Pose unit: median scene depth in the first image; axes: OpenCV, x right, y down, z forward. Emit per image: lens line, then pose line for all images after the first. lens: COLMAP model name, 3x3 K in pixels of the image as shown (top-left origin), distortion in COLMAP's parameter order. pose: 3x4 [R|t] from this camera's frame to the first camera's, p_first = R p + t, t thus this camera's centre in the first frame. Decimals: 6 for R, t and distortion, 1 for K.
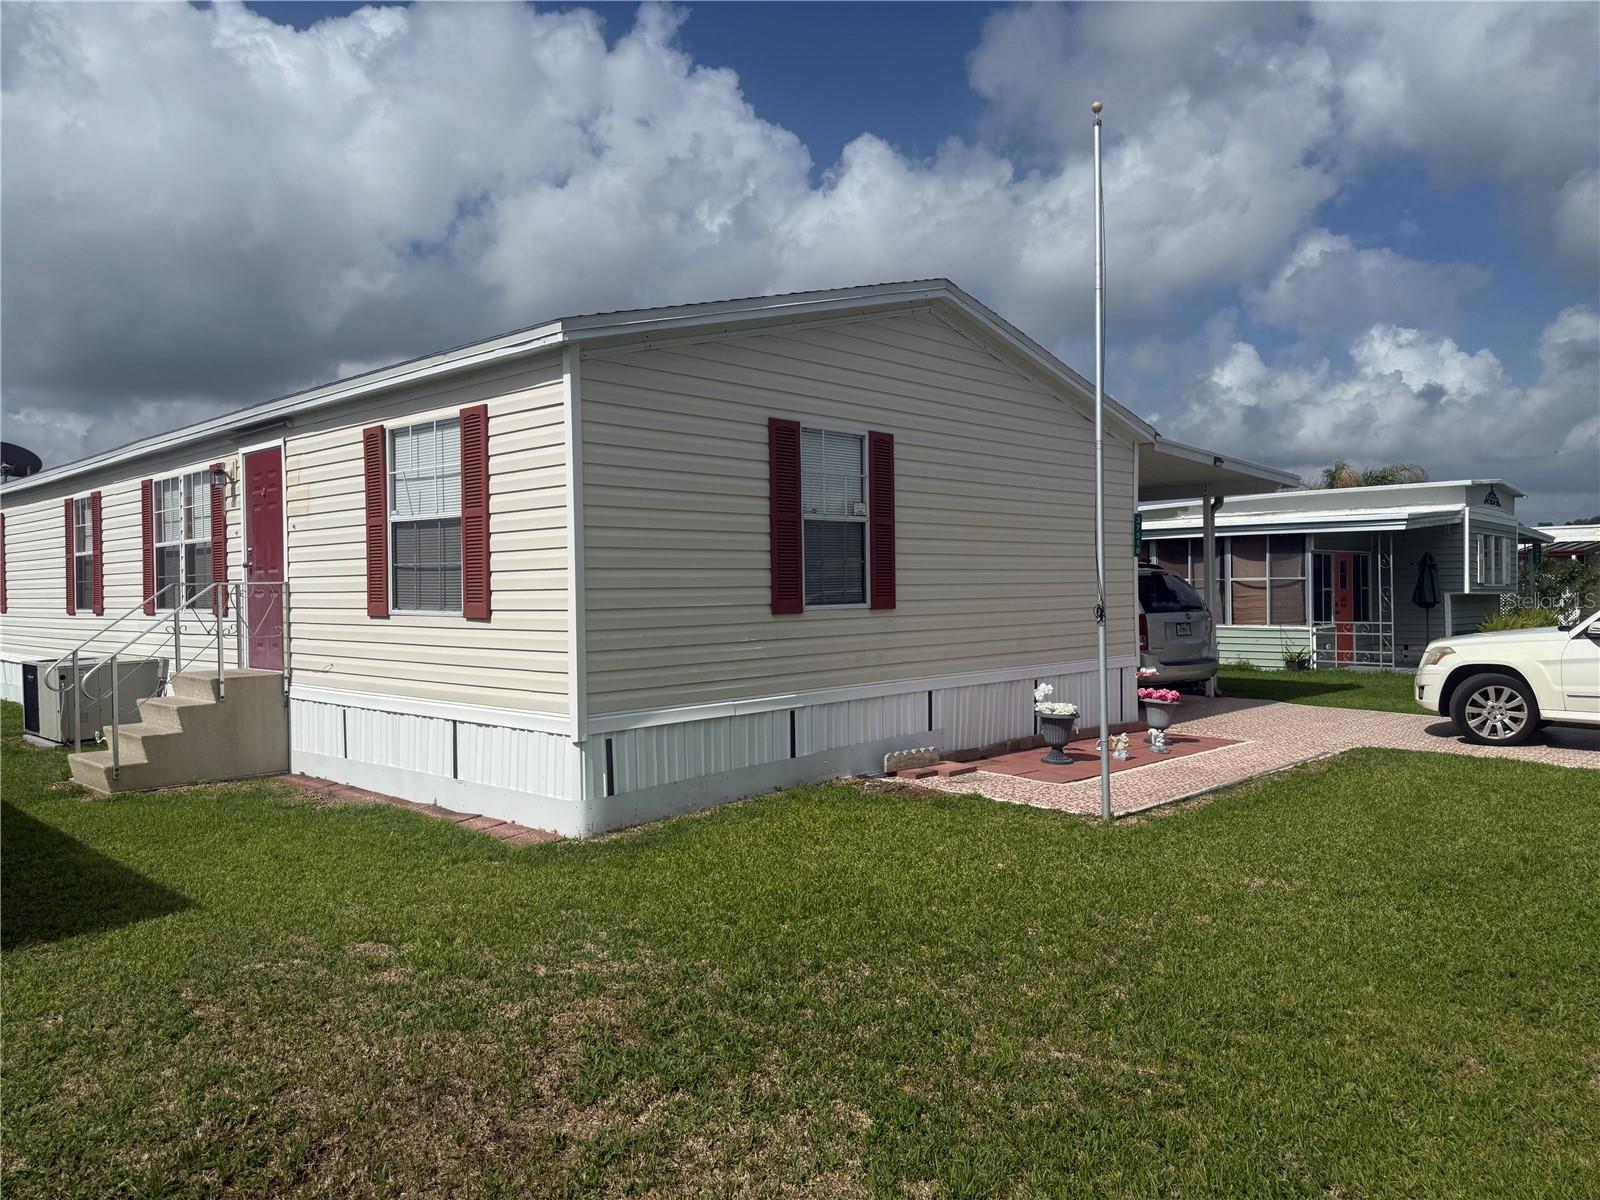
lens RADIAL K [[1137.2, 0, 849.1], [0, 1137.2, 592.6], [0, 0, 1]] dist [0.047481, -0.047362]
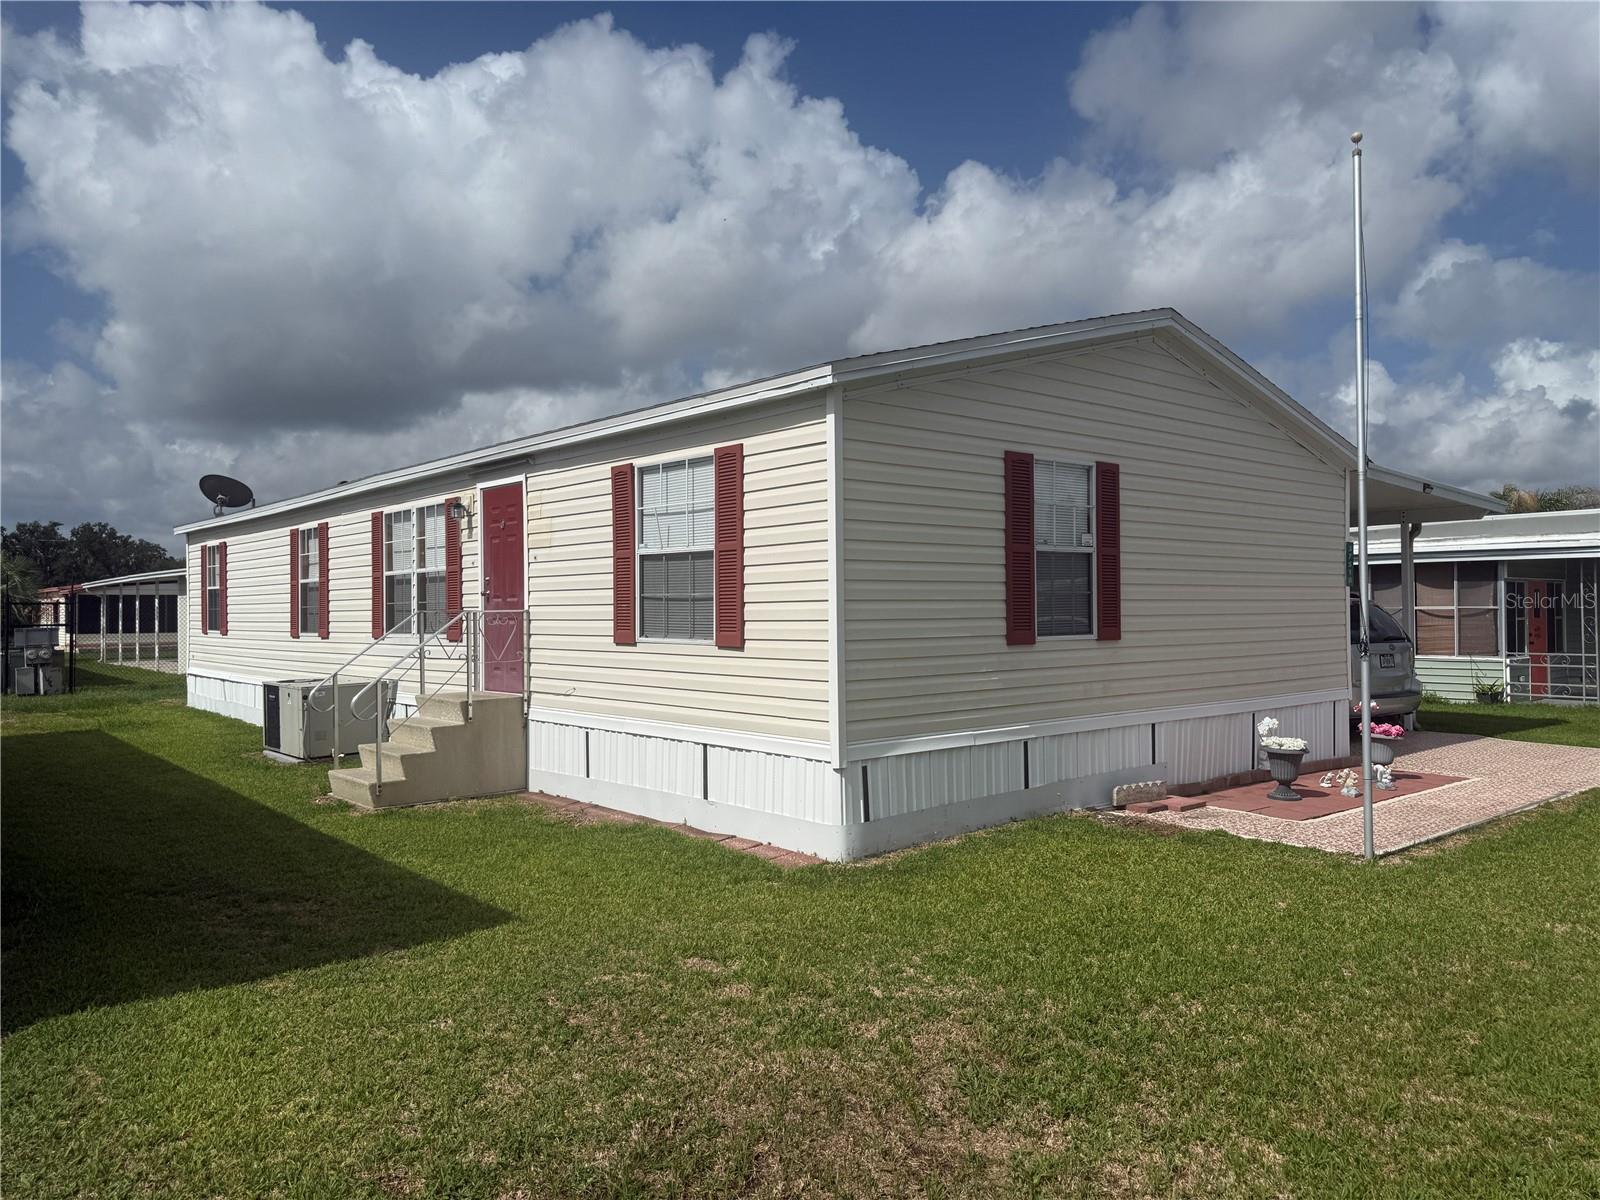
lens RADIAL K [[1137.2, 0, 839.3], [0, 1137.2, 596.7], [0, 0, 1]] dist [0.047481, -0.047362]
pose [[0.995496, 0.003036, -0.094760, -0.103997], [-0.004588, 0.999859, -0.016171, -0.005957], [0.094697, 0.016533, 0.995369, -0.020684]]
